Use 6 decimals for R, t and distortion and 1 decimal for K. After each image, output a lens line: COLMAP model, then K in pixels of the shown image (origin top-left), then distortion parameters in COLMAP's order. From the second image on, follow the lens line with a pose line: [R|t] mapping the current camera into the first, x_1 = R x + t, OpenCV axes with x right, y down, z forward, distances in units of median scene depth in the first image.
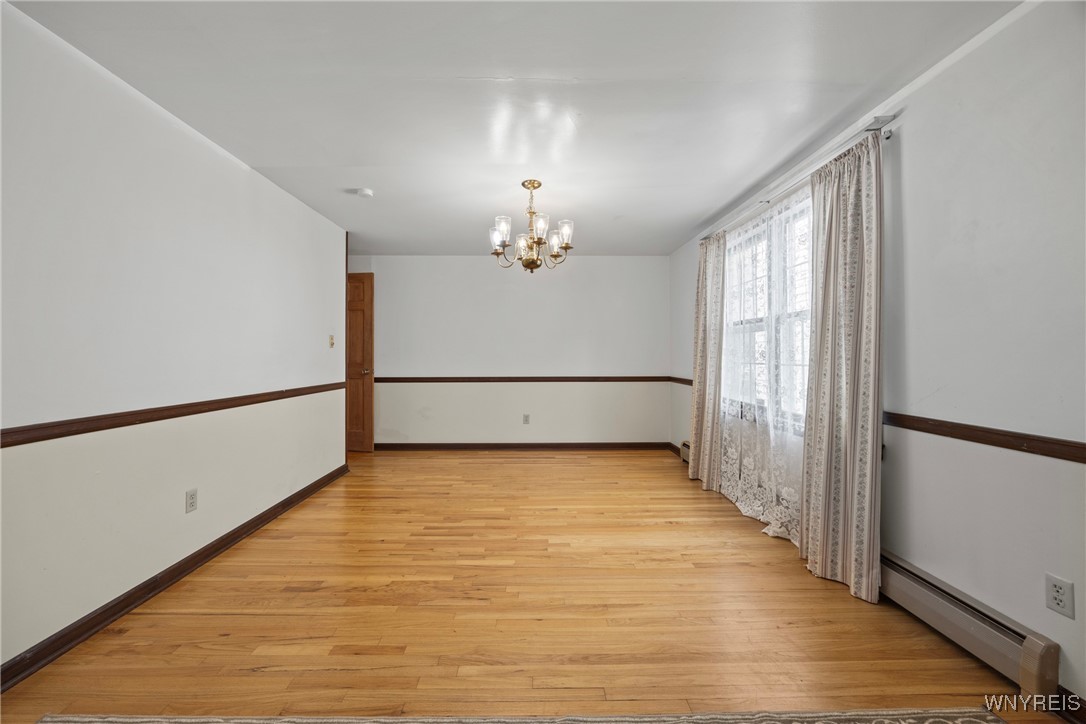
lens RADIAL K [[417.9, 0, 551.9], [0, 417.9, 358.8], [0, 0, 1]] dist [-0.005973, 0.000068]
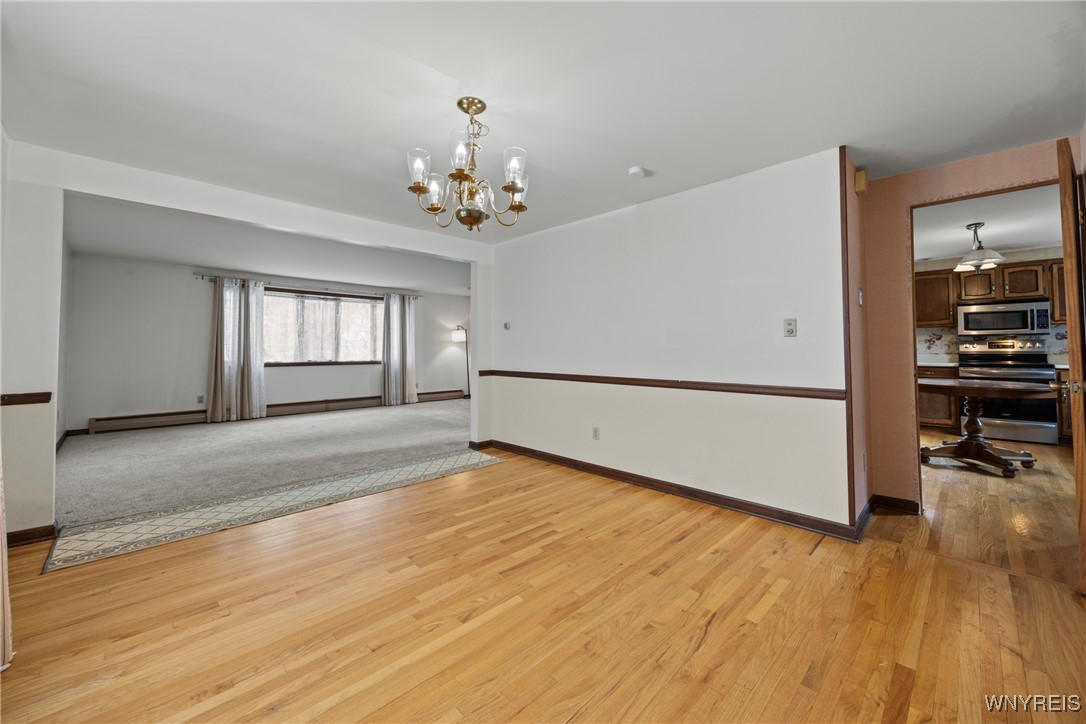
lens RADIAL K [[410.2, 0, 544.9], [0, 410.2, 336.4], [0, 0, 1]] dist [-0.001151, -0.000133]
pose [[-0.735423, -0.023113, -0.677214, 0.296302], [-0.003898, 0.999546, -0.029880, -0.004860], [0.677598, -0.019334, -0.735179, 1.414848]]
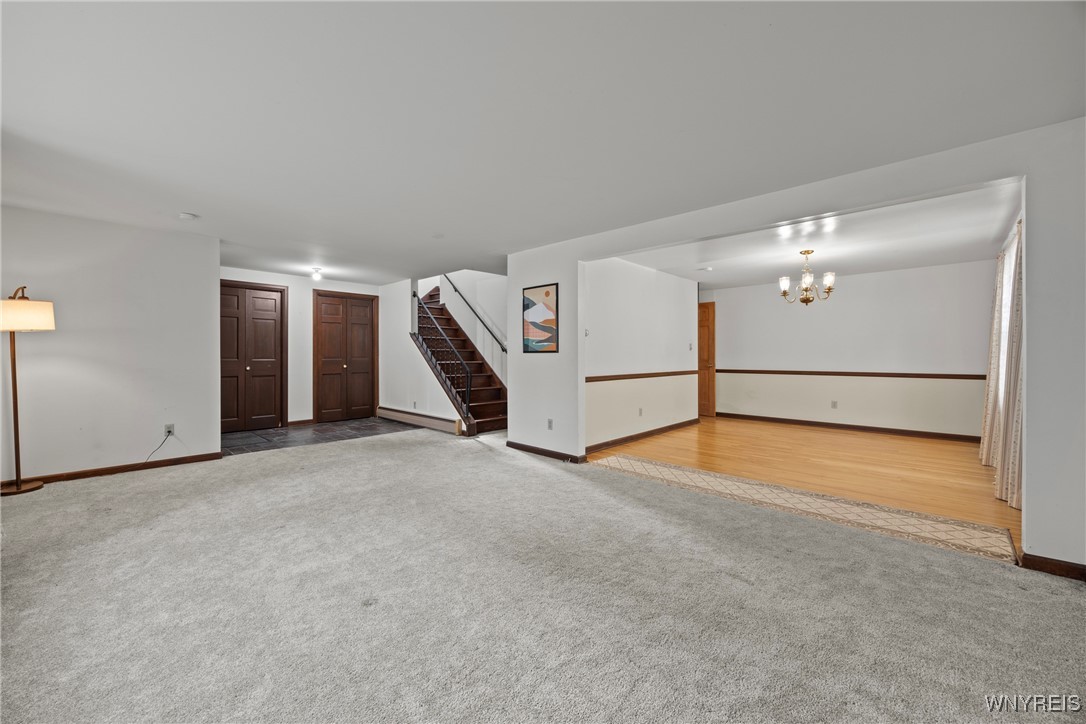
lens RADIAL K [[417.2, 0, 540.8], [0, 417.2, 354.9], [0, 0, 1]] dist [0.002903, 0.000373]
pose [[0.689450, -0.001744, -0.724331, 0.377426], [-0.002888, 0.999983, -0.005157, 0.003259], [0.724327, 0.005647, 0.689433, -0.812506]]
